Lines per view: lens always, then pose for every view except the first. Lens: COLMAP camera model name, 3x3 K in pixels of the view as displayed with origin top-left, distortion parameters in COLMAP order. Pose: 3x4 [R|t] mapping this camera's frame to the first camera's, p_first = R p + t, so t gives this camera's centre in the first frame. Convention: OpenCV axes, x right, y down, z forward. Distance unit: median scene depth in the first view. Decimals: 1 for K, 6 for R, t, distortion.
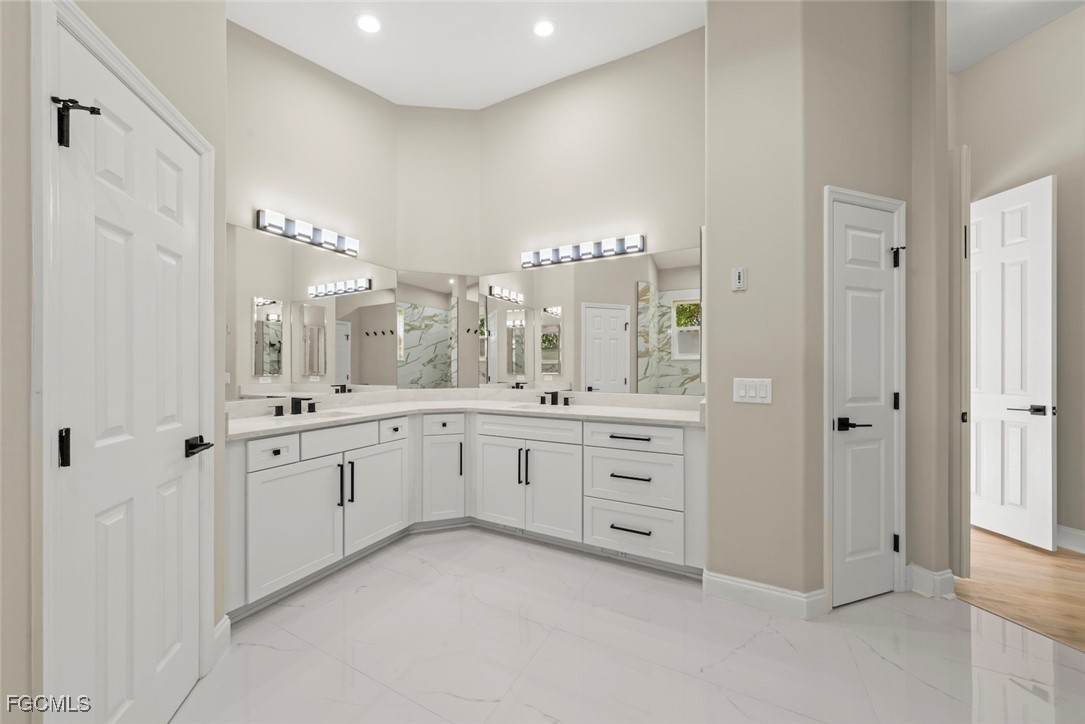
lens RADIAL K [[388.1, 0, 547.5], [0, 388.1, 366.0], [0, 0, 1]] dist [0.005041, -0.000138]
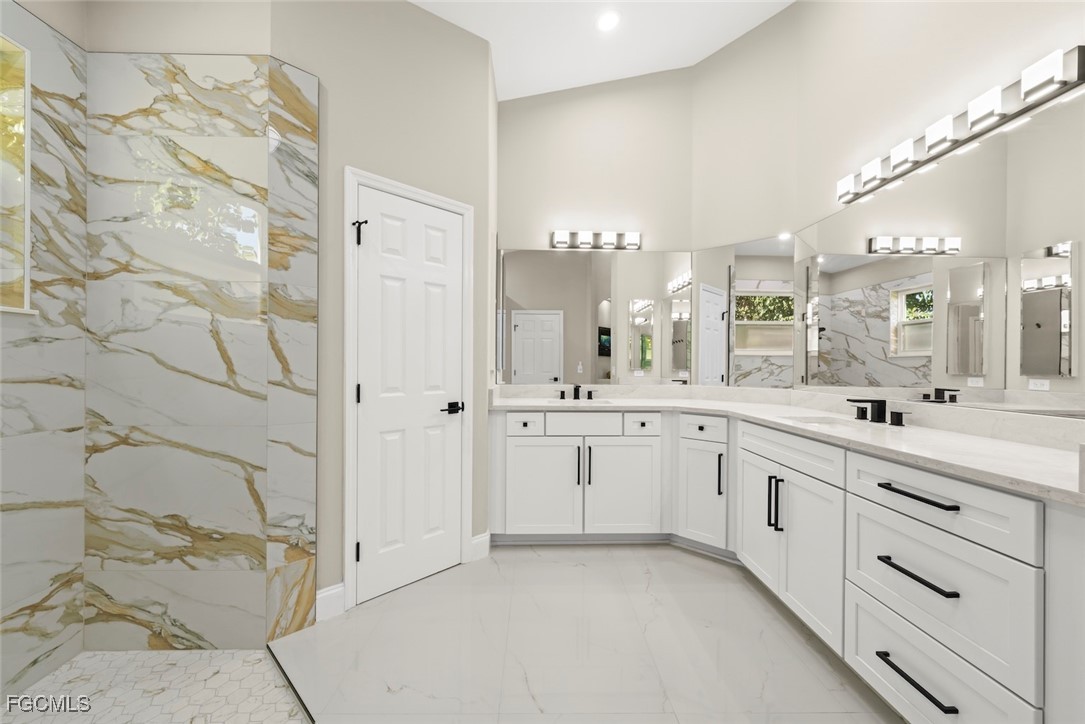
lens RADIAL K [[444.2, 0, 537.6], [0, 444.2, 361.7], [0, 0, 1]] dist [0.016640, 0.000169]
pose [[0.471460, 0.001605, -0.881886, 0.467328], [-0.006764, 0.999976, -0.001796, 0.015292], [0.881862, 0.006812, 0.471459, 0.275959]]
